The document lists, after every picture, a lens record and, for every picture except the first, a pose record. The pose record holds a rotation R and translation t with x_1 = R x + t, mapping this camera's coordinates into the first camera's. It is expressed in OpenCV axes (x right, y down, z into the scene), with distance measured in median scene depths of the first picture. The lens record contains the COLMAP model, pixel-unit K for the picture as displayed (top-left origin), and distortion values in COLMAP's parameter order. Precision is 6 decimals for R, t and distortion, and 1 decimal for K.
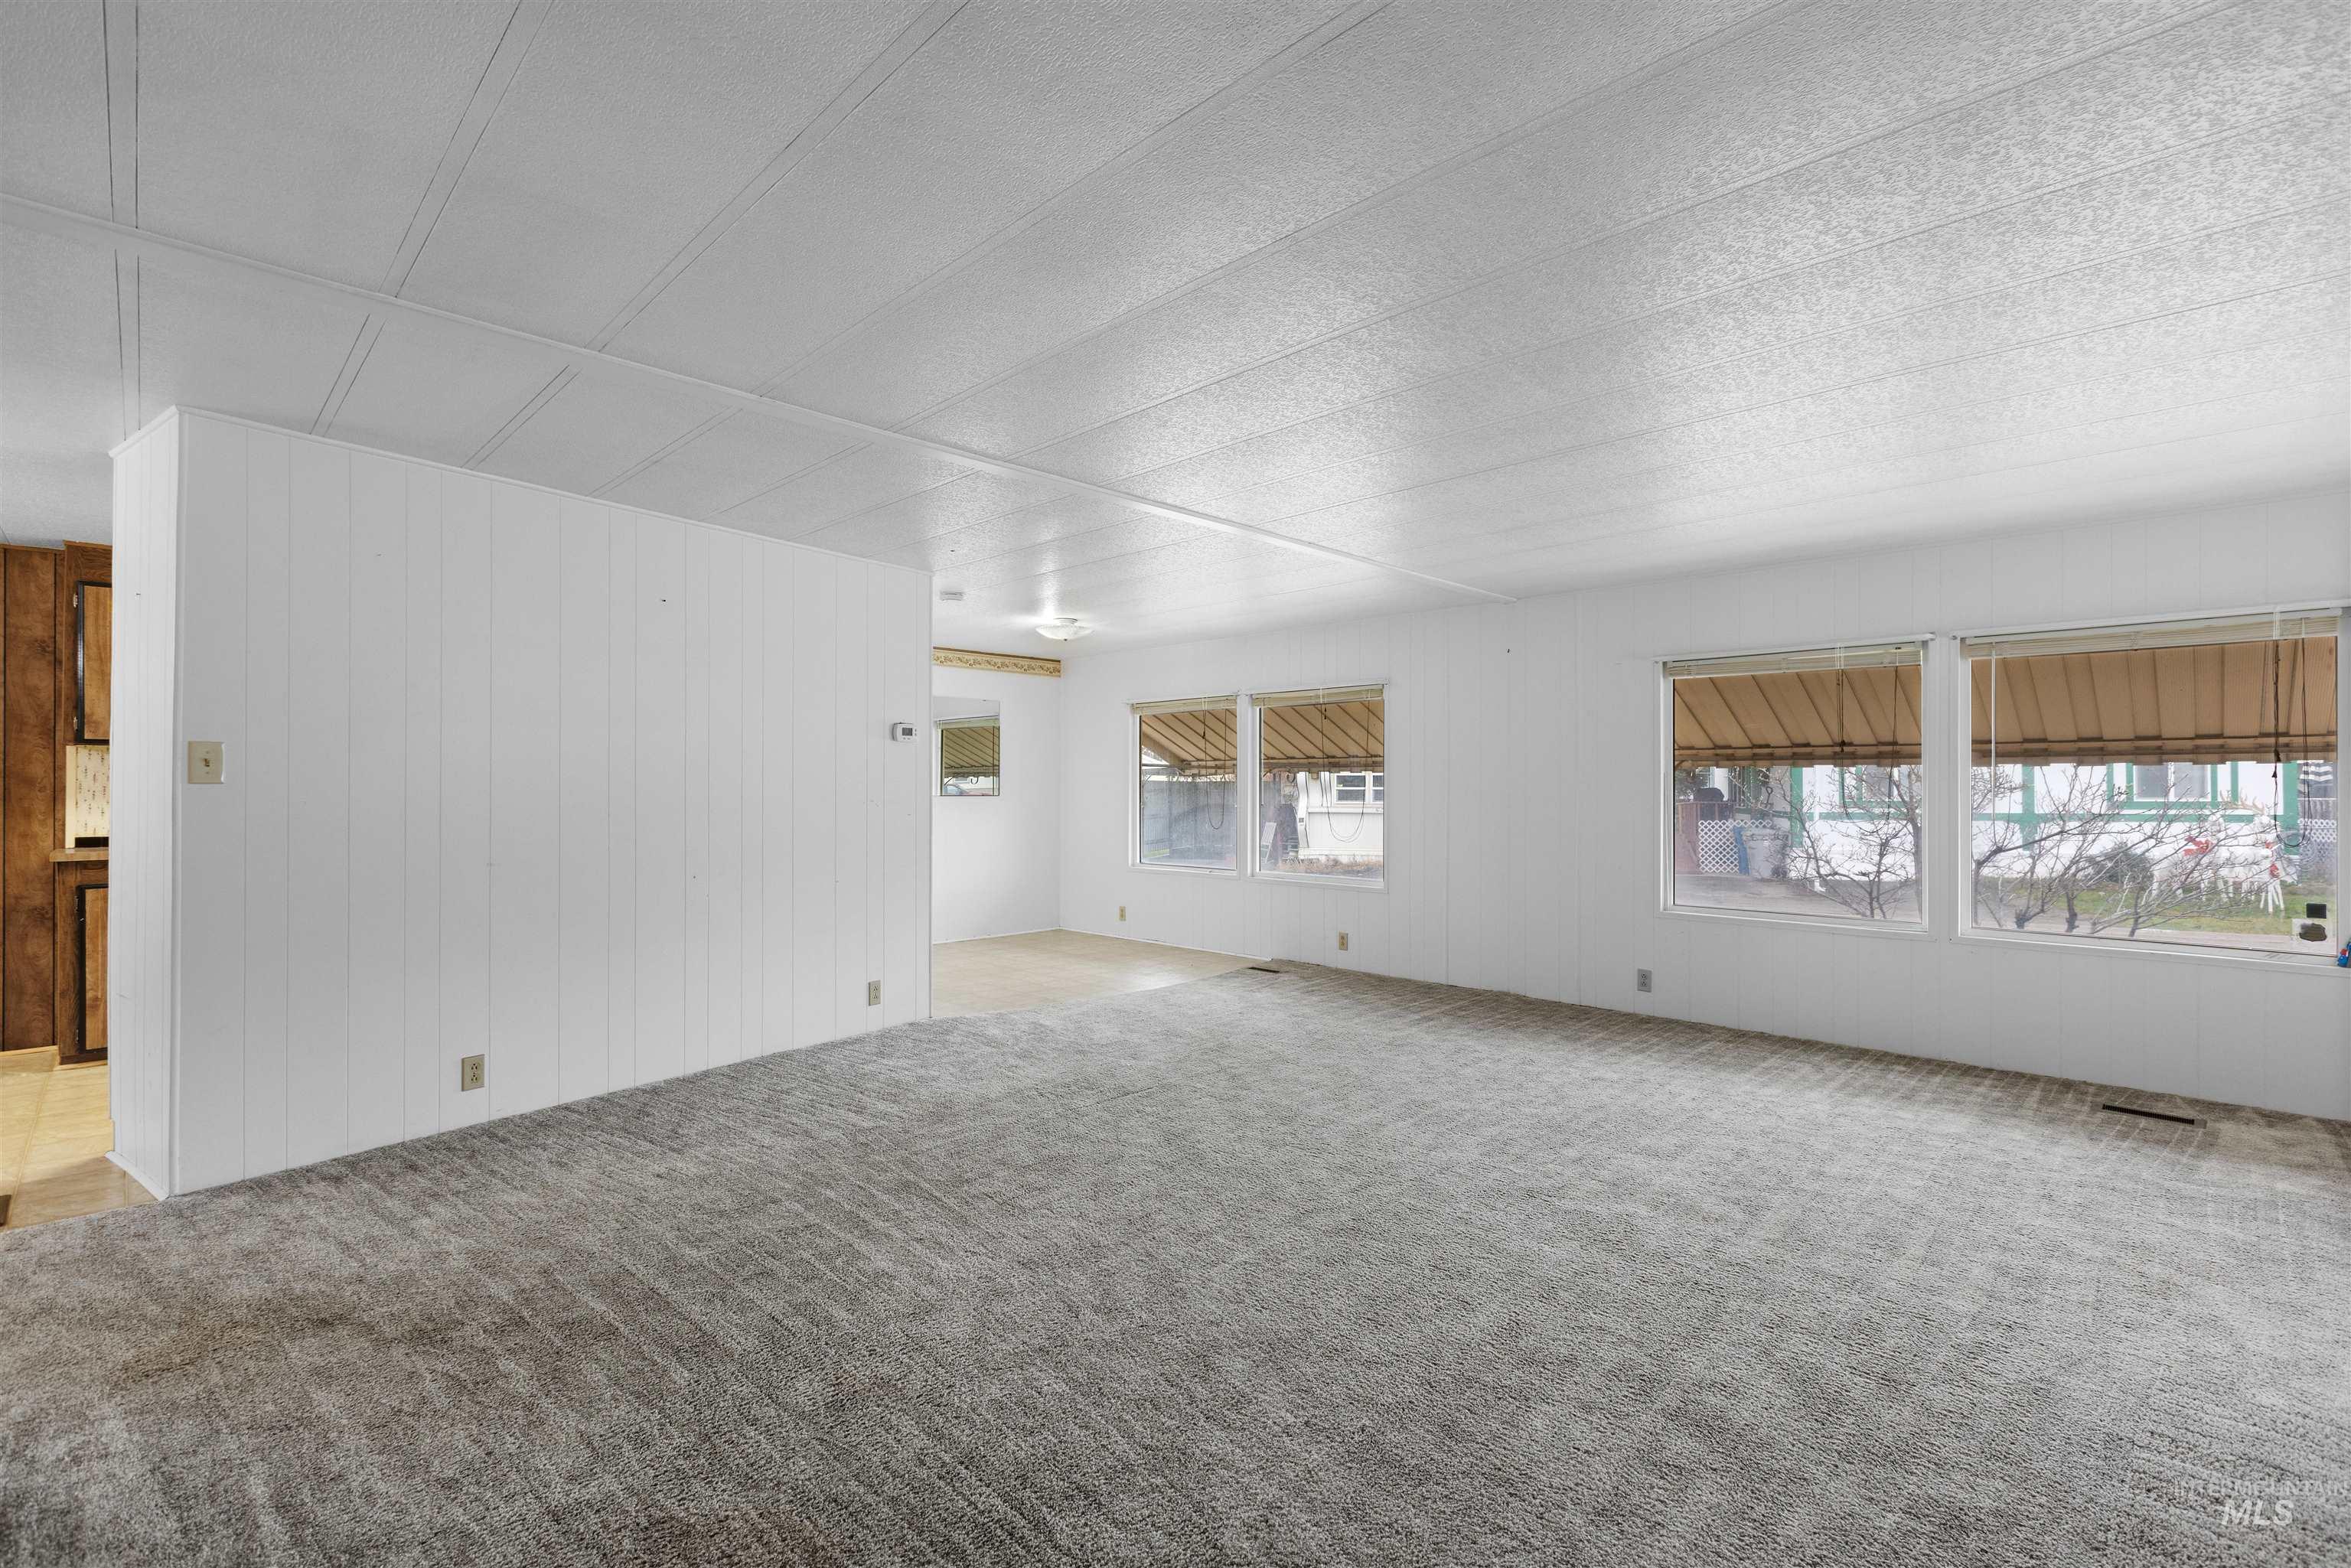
lens RADIAL K [[1051.1, 0, 1160.2], [0, 1051.1, 779.1], [0, 0, 1]] dist [0.000132, 0.000264]
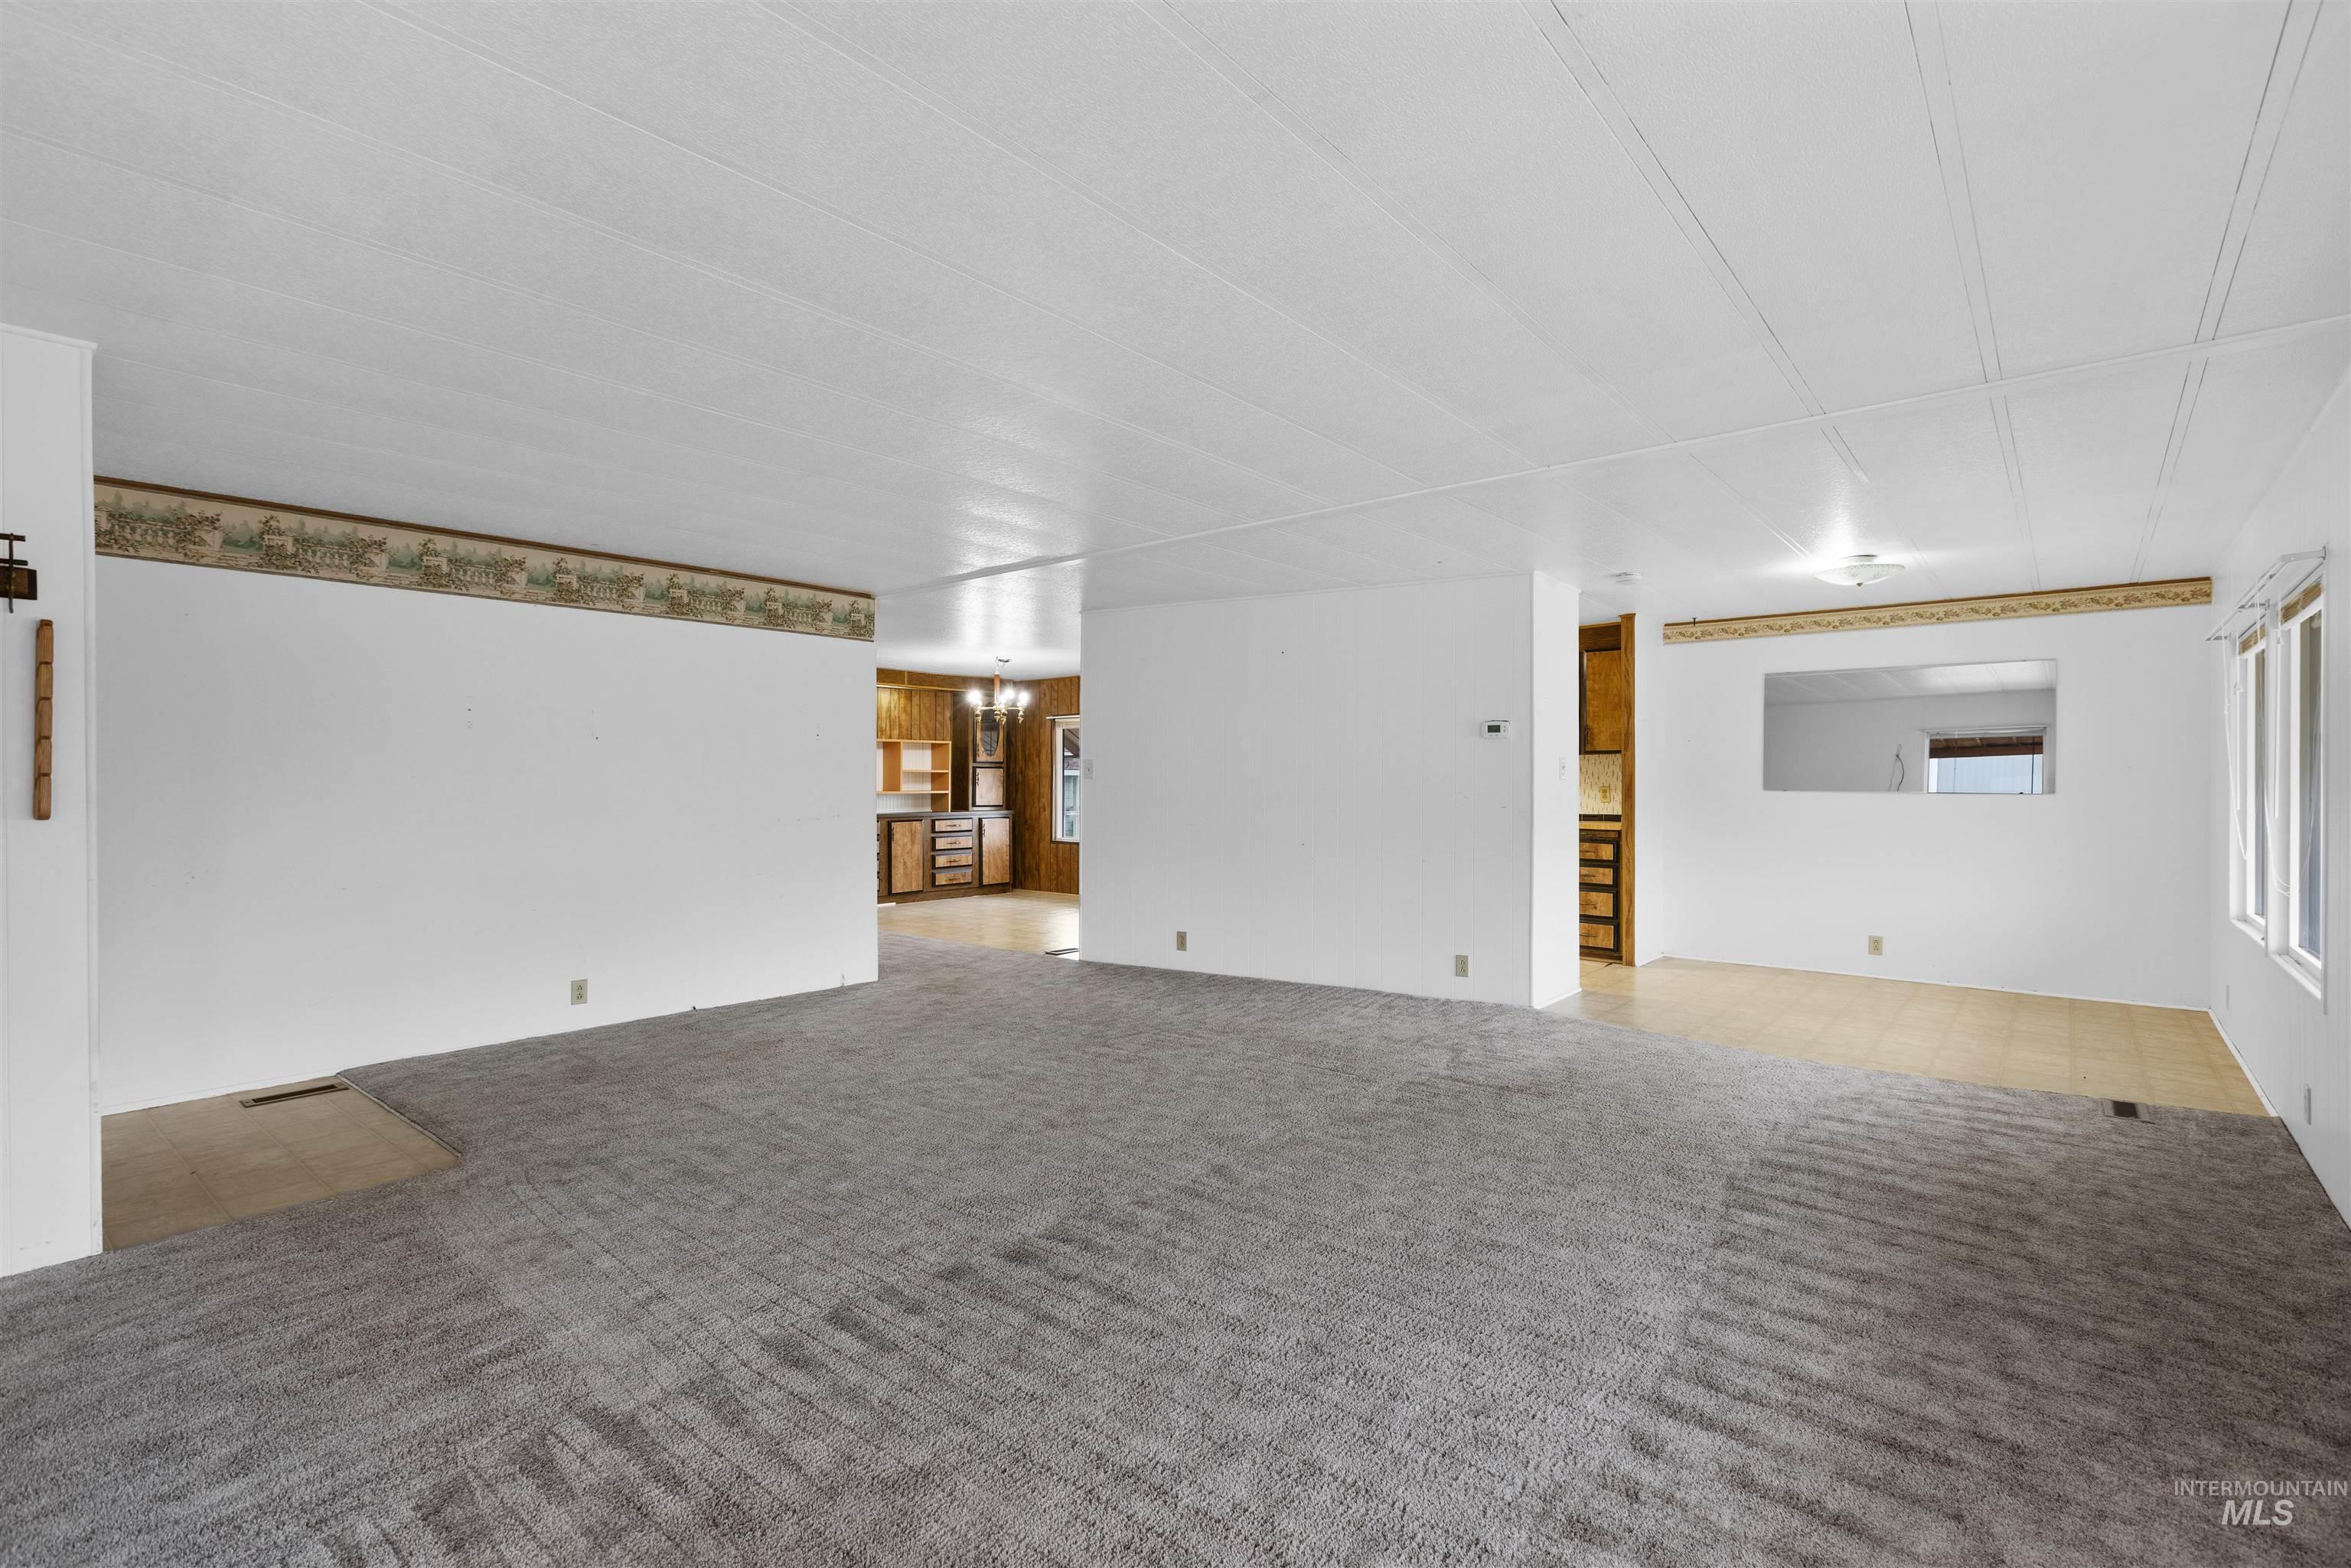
lens RADIAL K [[1051.1, 0, 1177.5], [0, 1051.1, 773.2], [0, 0, 1]] dist [0.000132, 0.000264]
pose [[0.099798, -0.005079, -0.994995, 0.893963], [0.004290, 0.999980, -0.004675, 0.003946], [0.994999, -0.003802, 0.099817, 0.655498]]
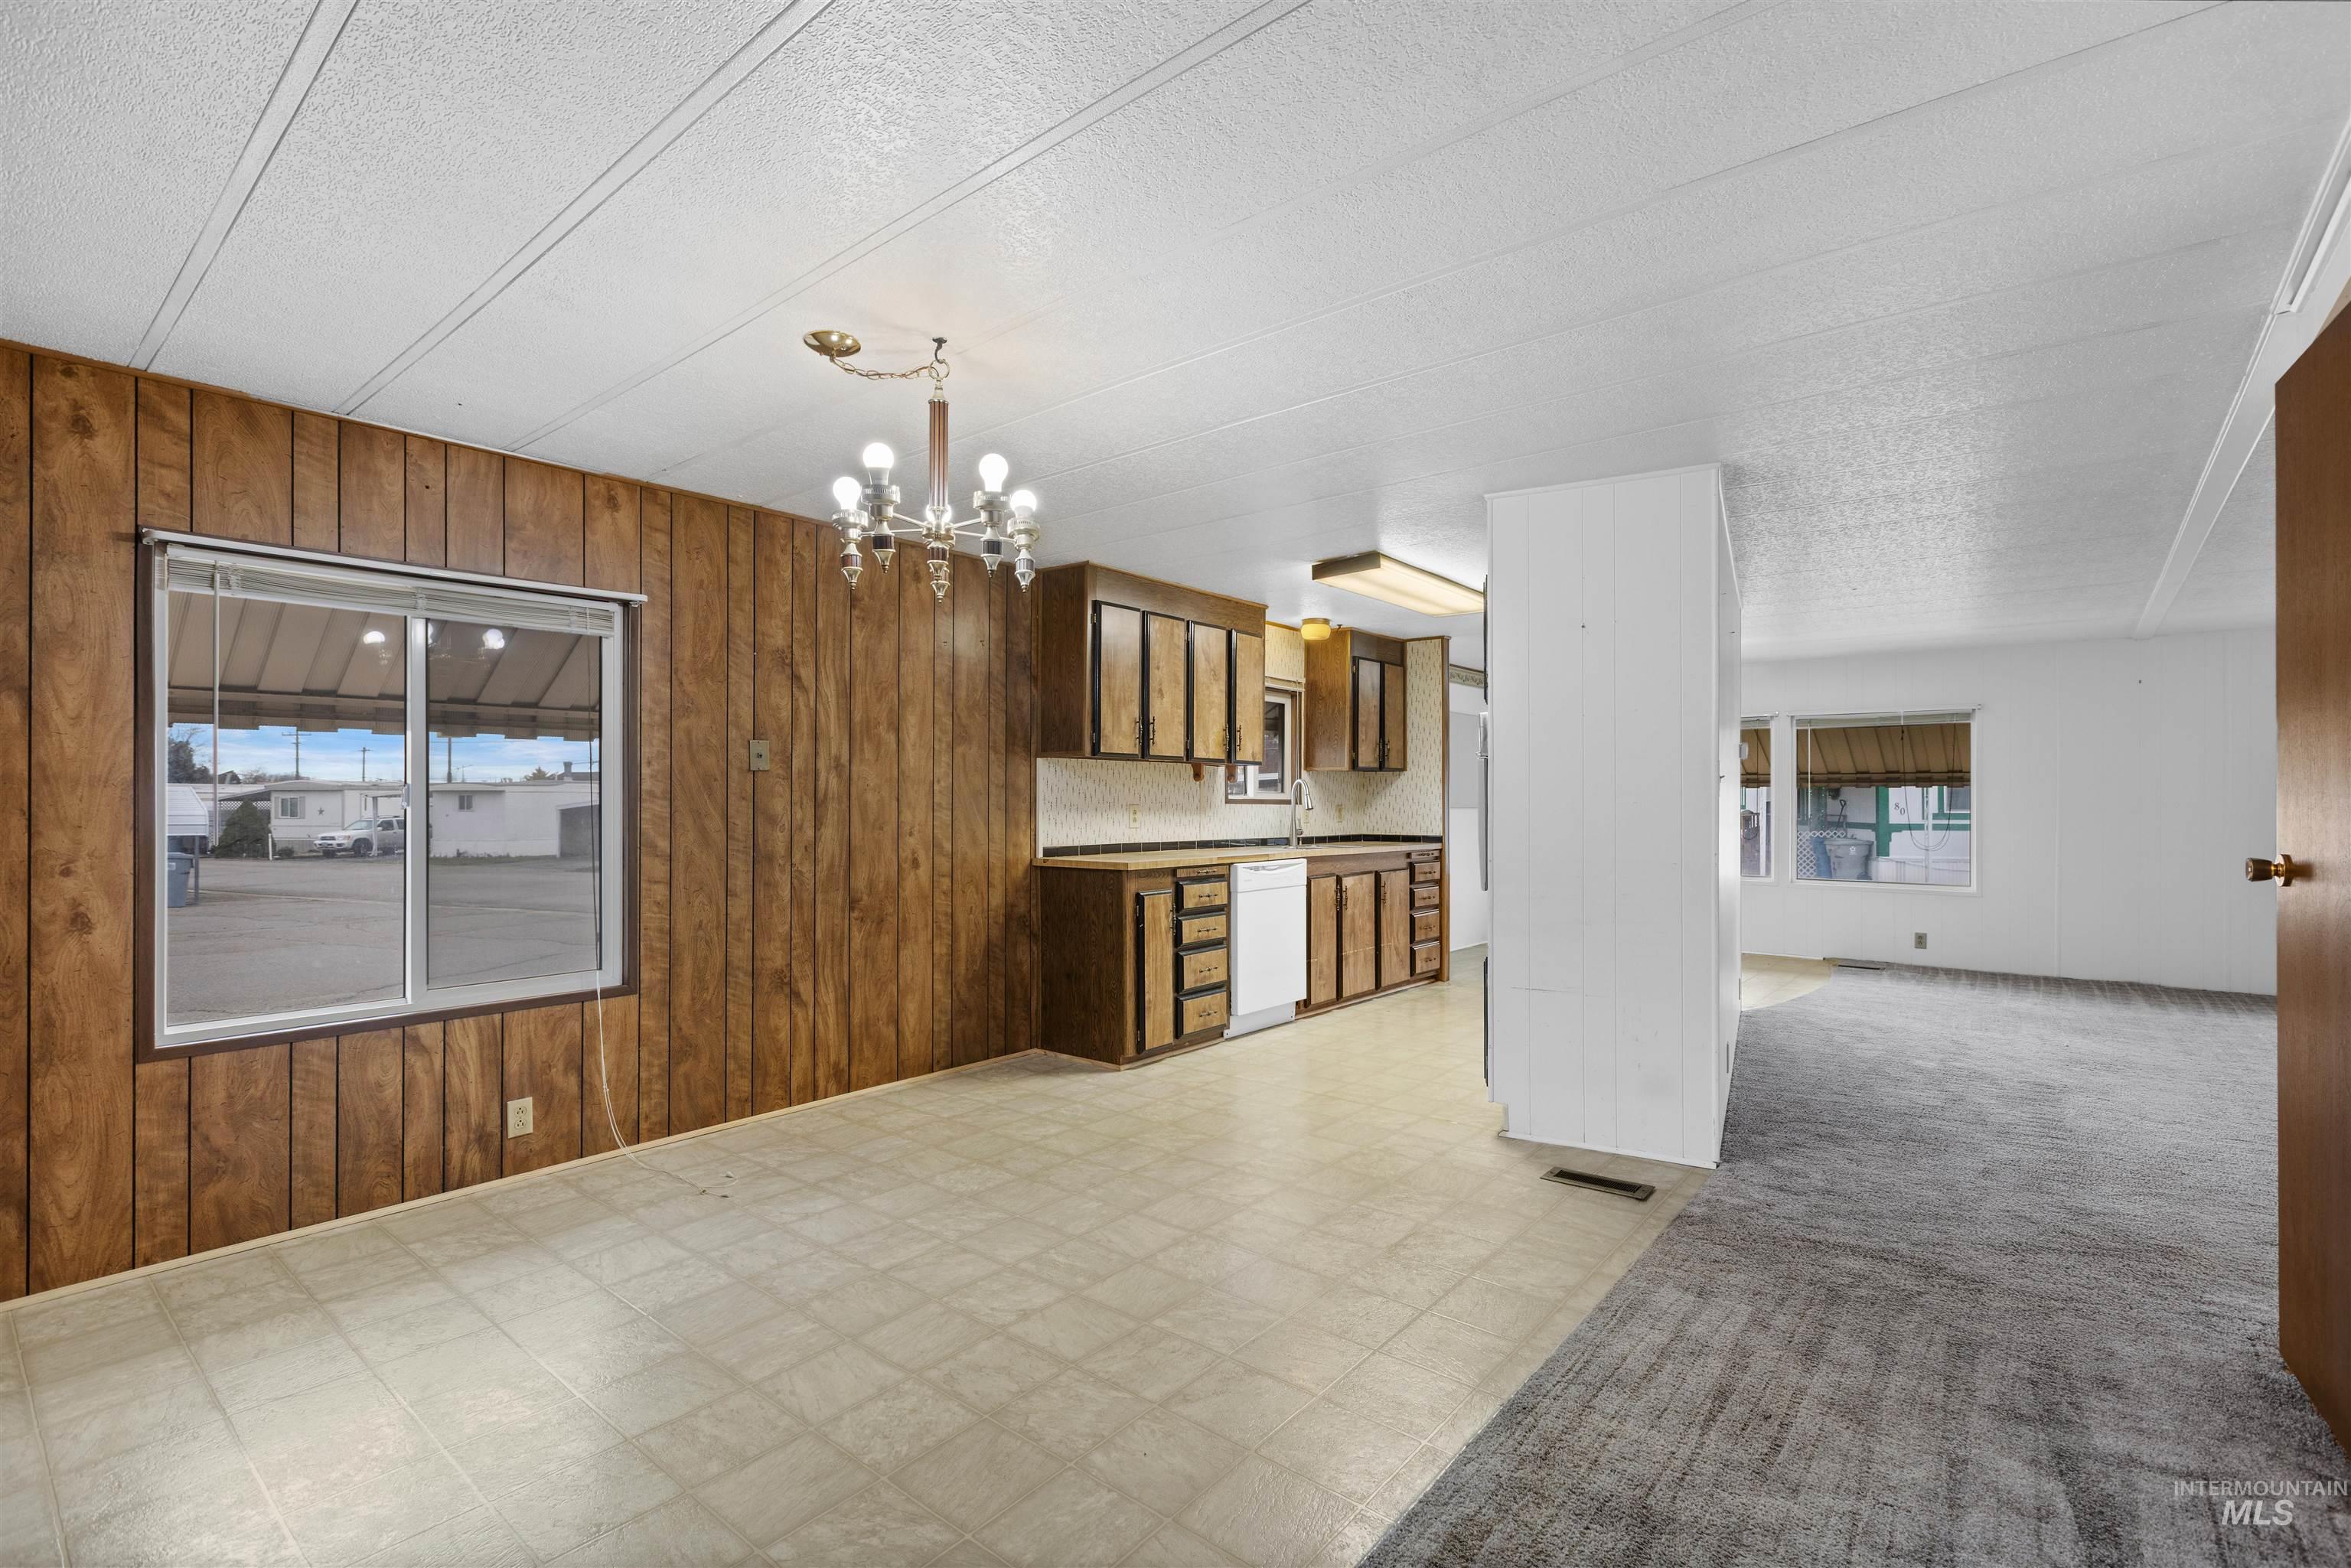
lens RADIAL K [[1051.1, 0, 1145.5], [0, 1051.1, 795.7], [0, 0, 1]] dist [0.000132, 0.000264]
pose [[0.996070, -0.000599, 0.088569, -1.103666], [0.001107, 0.999983, -0.005684, 0.011415], [-0.088565, 0.005760, 0.996054, -0.035011]]
